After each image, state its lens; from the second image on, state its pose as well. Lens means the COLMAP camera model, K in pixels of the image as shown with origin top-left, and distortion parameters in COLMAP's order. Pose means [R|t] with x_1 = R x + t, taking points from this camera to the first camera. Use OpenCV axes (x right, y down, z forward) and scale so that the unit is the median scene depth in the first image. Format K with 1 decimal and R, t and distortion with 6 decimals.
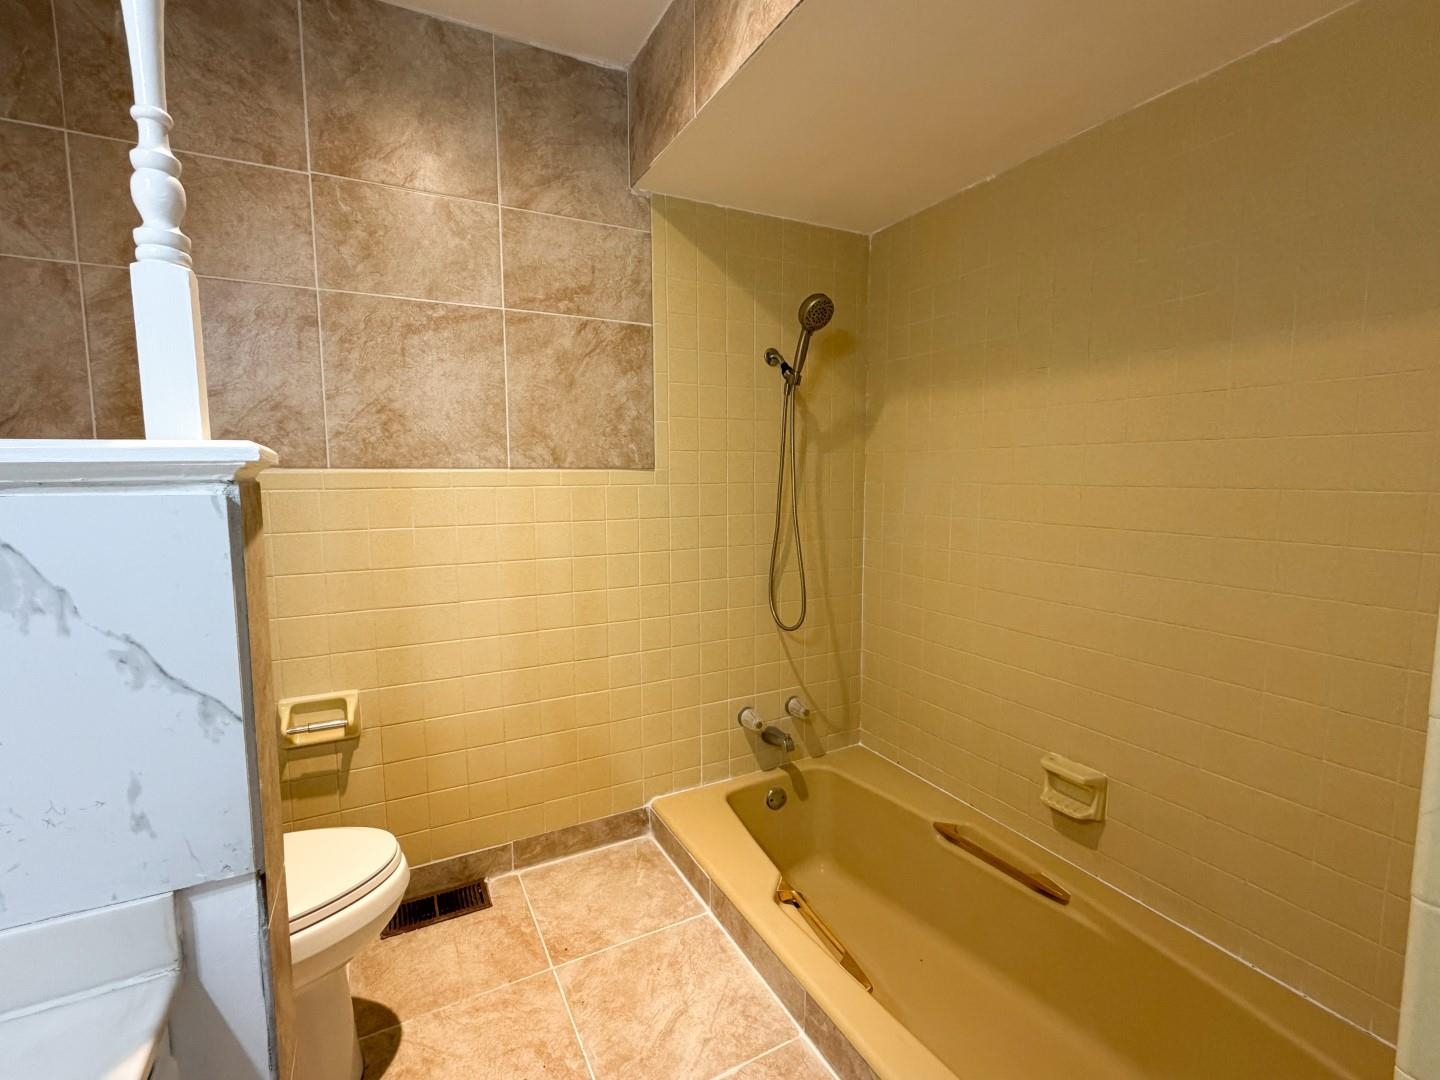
lens RADIAL K [[655.8, 0, 720.0], [0, 655.8, 540.0], [0, 0, 1]] dist [0.002066, 0.000307]
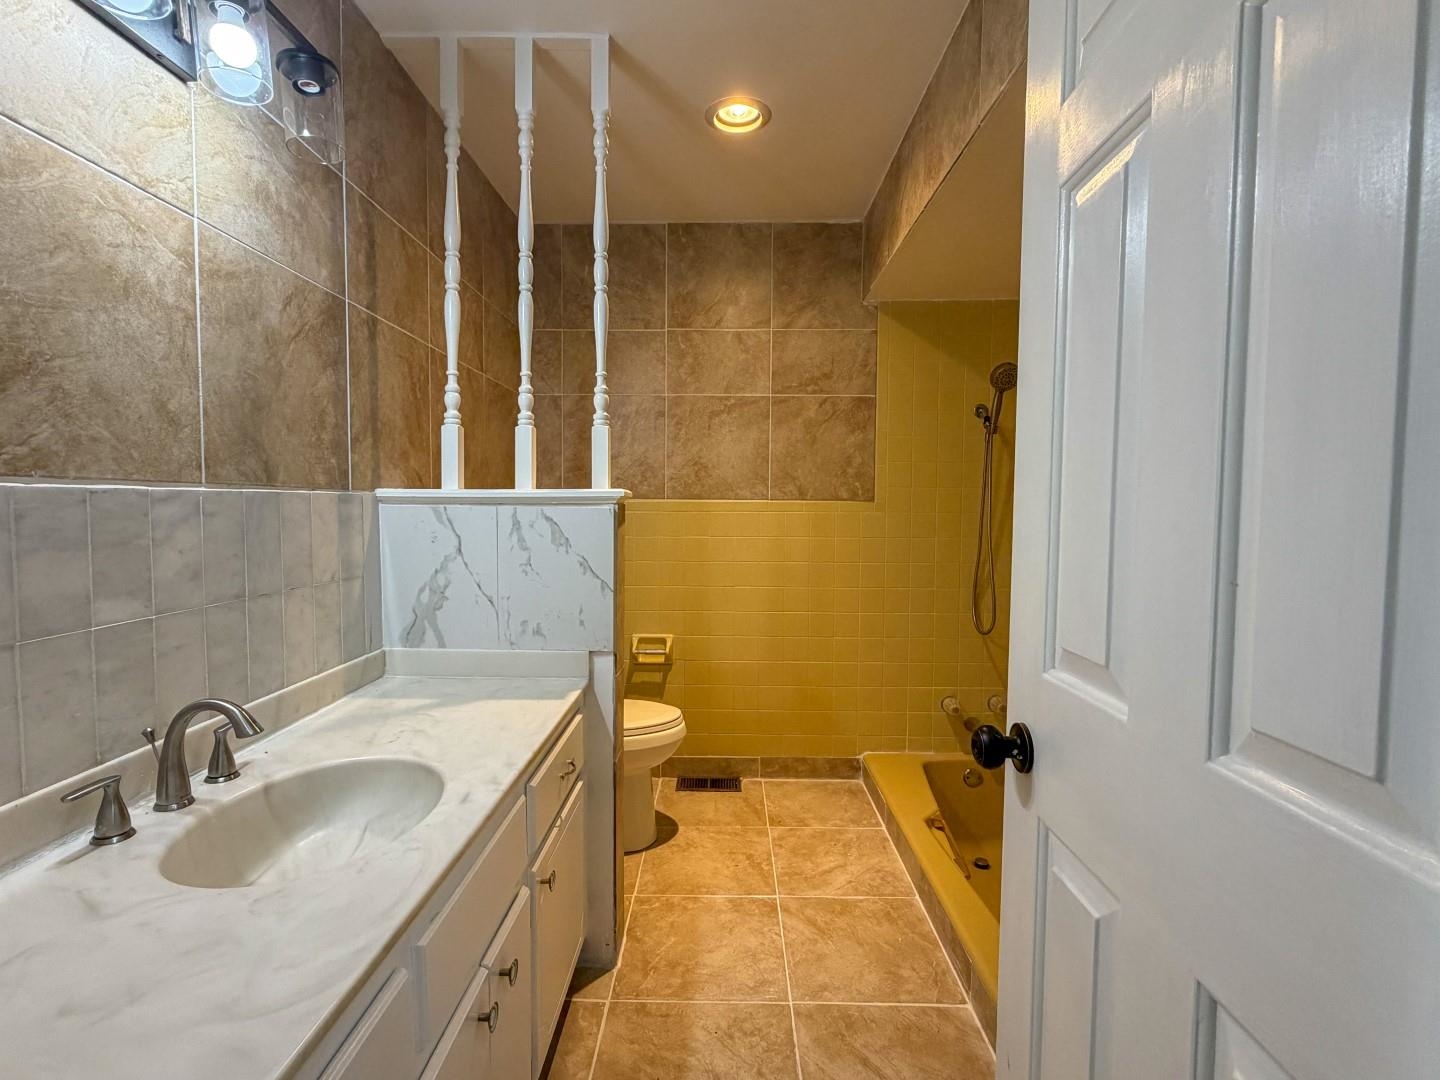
lens RADIAL K [[706.4, 0, 720.0], [0, 706.4, 540.0], [0, 0, 1]] dist [0.002649, 0.000704]
pose [[0.876928, 0.032970, -0.479490, 0.368820], [-0.058459, 0.997554, -0.038322, 0.052395], [0.477054, 0.061637, 0.876710, -0.477143]]
